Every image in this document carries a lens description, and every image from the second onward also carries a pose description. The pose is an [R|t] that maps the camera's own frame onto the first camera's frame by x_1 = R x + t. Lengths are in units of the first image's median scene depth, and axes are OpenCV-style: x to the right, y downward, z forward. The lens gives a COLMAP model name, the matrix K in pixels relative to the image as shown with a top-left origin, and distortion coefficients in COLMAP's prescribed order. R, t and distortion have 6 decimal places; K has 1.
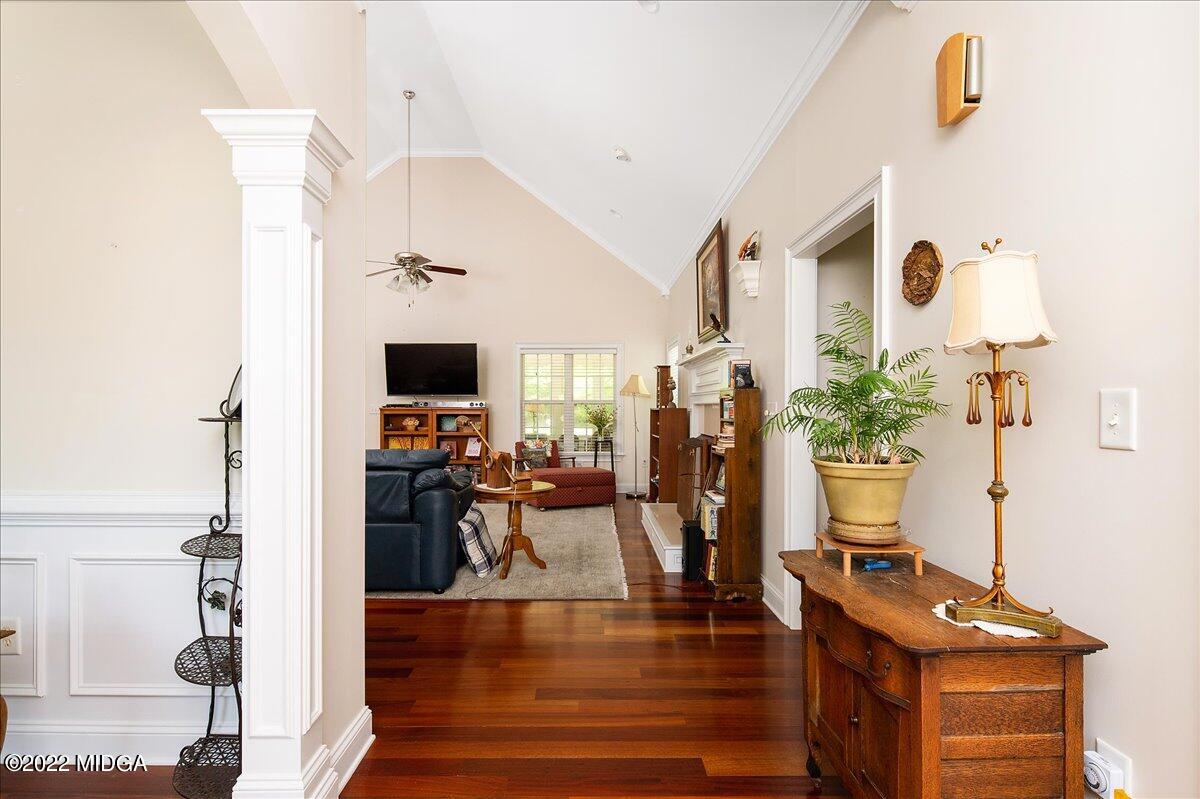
lens RADIAL K [[588.8, 0, 595.1], [0, 588.8, 403.7], [0, 0, 1]] dist [-0.003318, 0.000629]
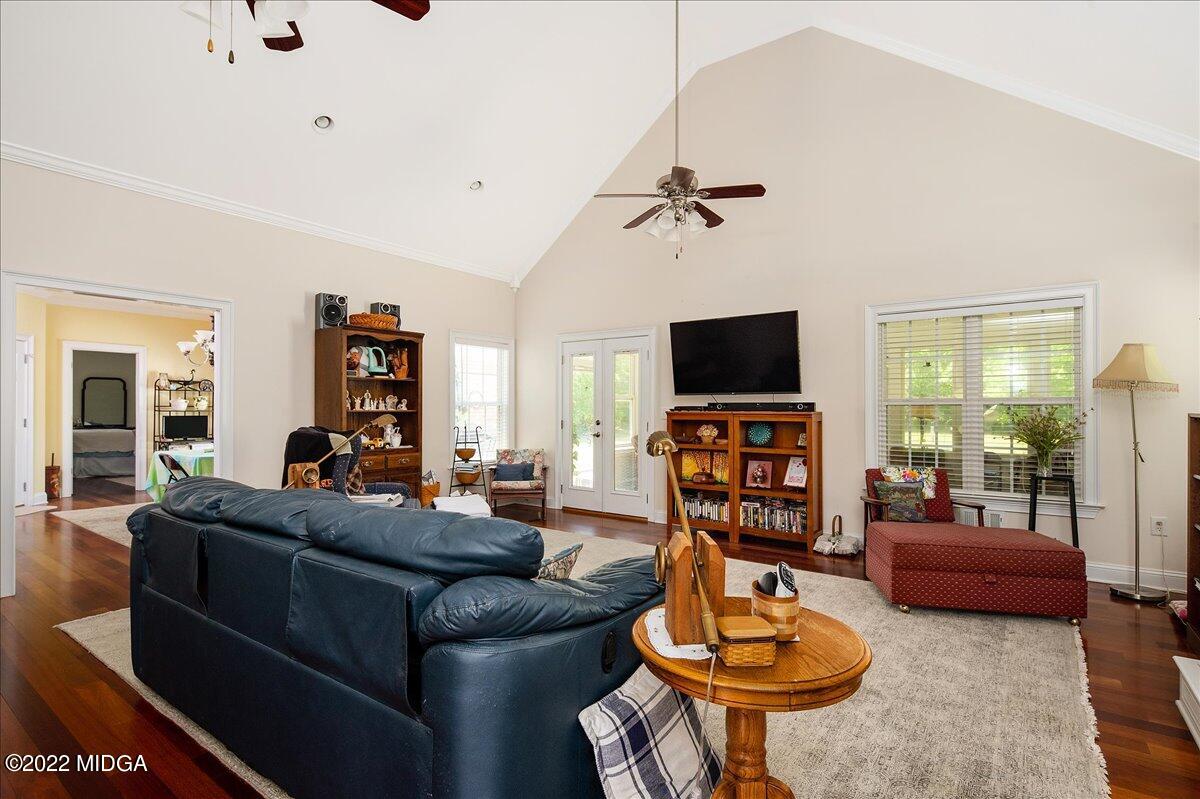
lens RADIAL K [[588.8, 0, 591.3], [0, 588.8, 407.9], [0, 0, 1]] dist [-0.003318, 0.000629]
pose [[0.799505, -0.002261, -0.600655, 0.001327], [0.003443, 0.999994, 0.000819, 0.001680], [0.600650, -0.002723, 0.799508, 0.351897]]
